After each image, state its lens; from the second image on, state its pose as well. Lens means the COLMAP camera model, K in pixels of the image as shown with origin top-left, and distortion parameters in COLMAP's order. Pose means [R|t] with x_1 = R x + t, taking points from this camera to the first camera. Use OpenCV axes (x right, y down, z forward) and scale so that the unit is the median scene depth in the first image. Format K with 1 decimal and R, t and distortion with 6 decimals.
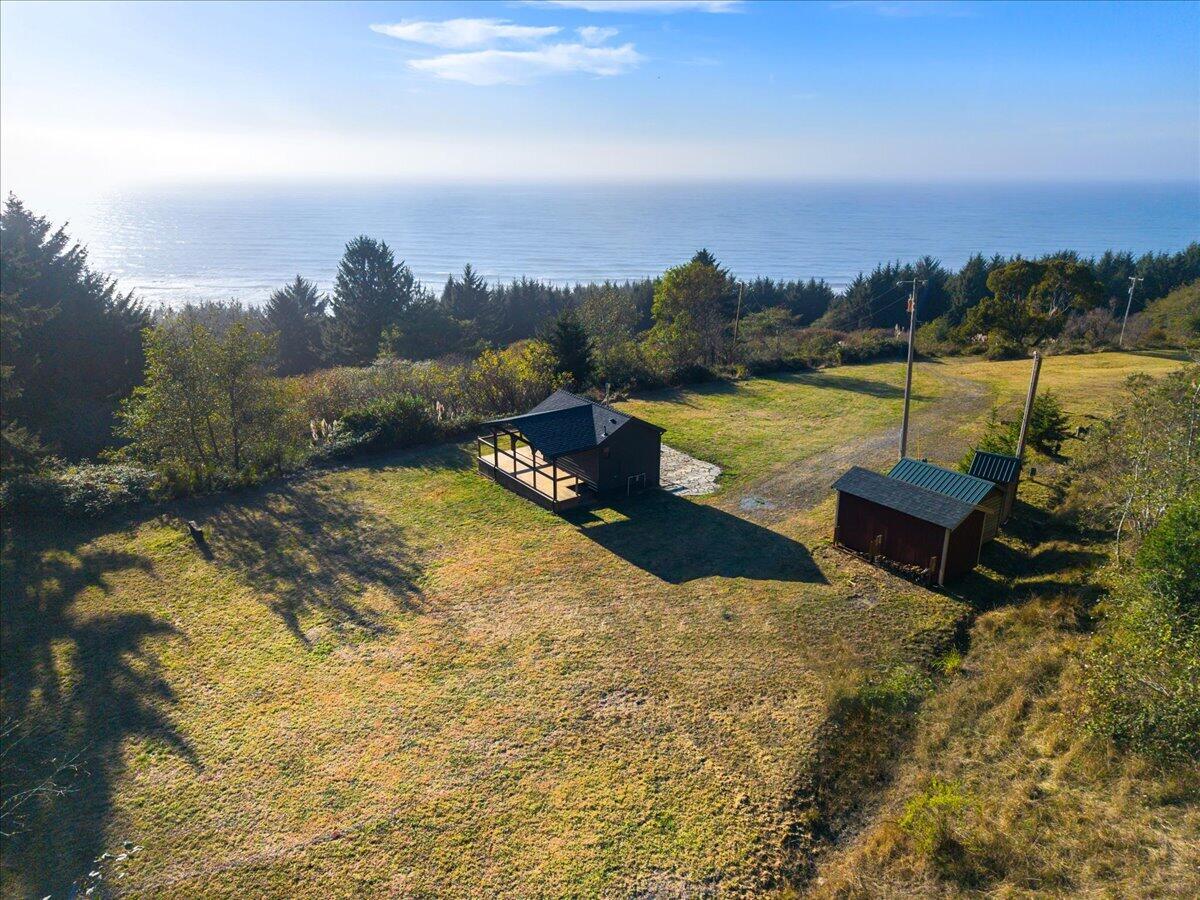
lens RADIAL K [[798.6, 0, 600.0], [0, 798.6, 450.0], [0, 0, 1]] dist [0.041036, -0.048992]
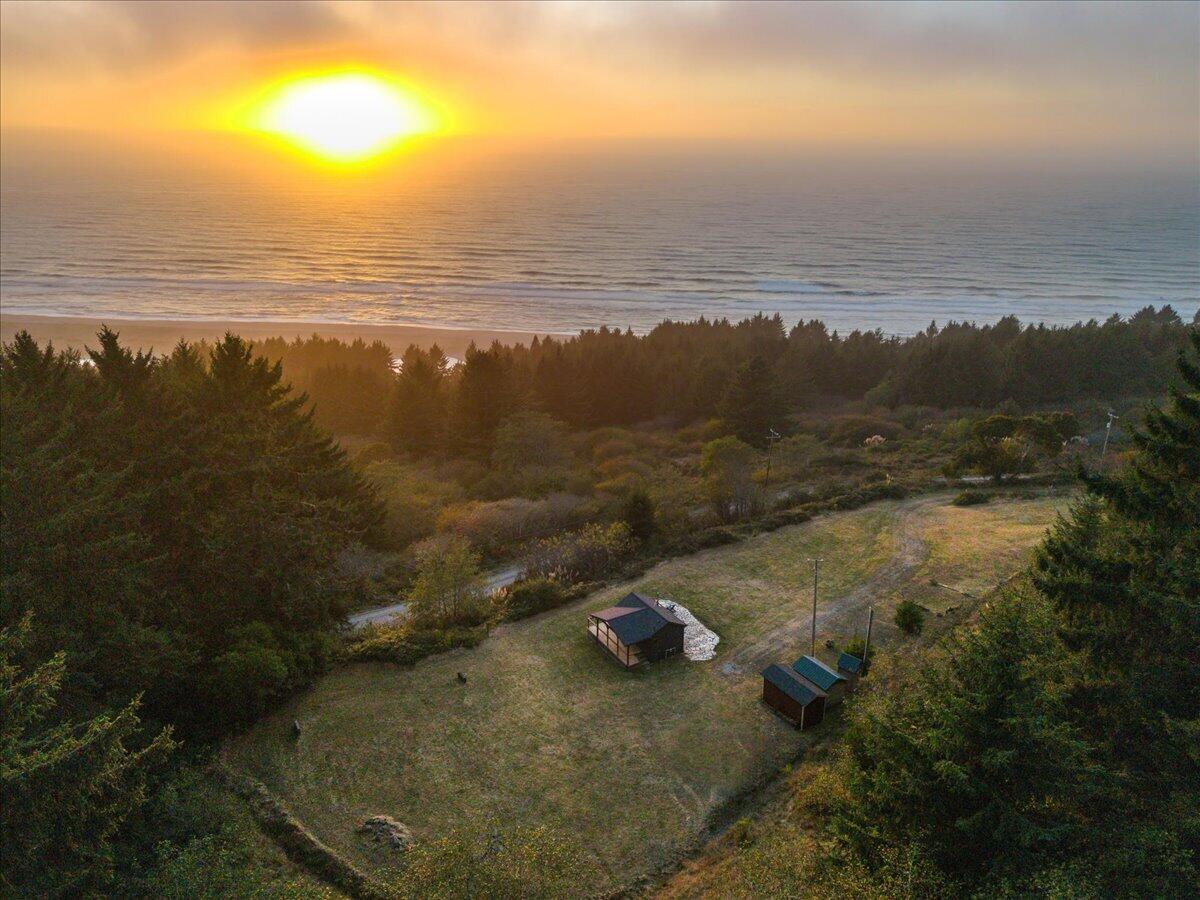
lens RADIAL K [[798.6, 0, 600.0], [0, 798.6, 450.0], [0, 0, 1]] dist [0.041036, -0.048992]
pose [[0.995382, 0.024806, -0.092737, 0.044890], [-0.026881, 0.999414, -0.021194, -0.414144], [0.092157, 0.023589, 0.995465, -0.978787]]
